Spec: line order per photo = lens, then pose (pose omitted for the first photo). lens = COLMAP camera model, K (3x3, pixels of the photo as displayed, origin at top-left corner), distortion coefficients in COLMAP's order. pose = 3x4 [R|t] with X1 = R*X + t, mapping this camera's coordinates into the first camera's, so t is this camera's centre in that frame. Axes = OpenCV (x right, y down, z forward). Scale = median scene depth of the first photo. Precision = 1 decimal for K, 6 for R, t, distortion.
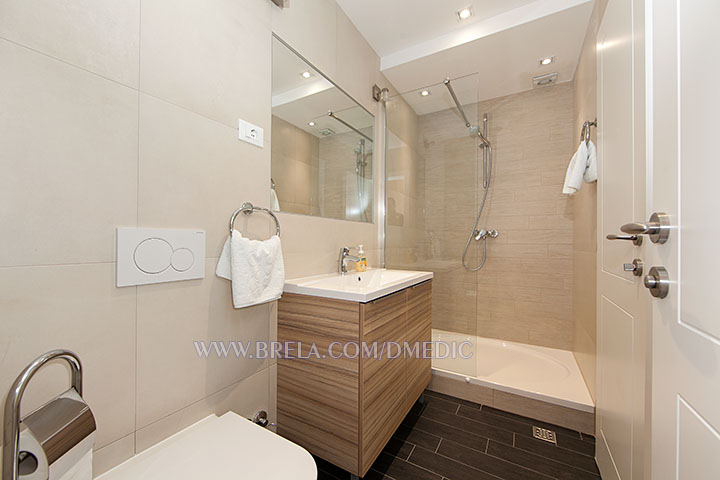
lens RADIAL K [[281.2, 0, 360.0], [0, 281.2, 240.0], [0, 0, 1]] dist [-0.000996, -0.000057]
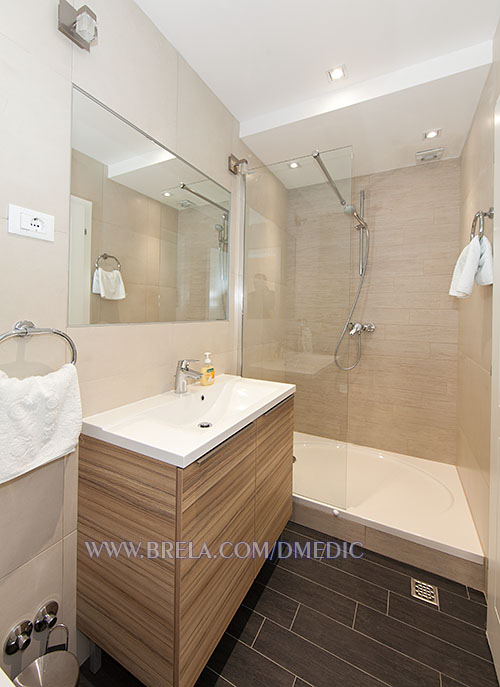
lens RADIAL K [[294.1, 0, 250.7], [0, 294.1, 310.8], [0, 0, 1]] dist [0.000607, 0.000123]
pose [[0.998845, 0.011512, 0.046645, 0.075933], [-0.011563, 0.999933, 0.000811, -0.091603], [-0.046633, -0.001349, 0.998911, 0.126715]]
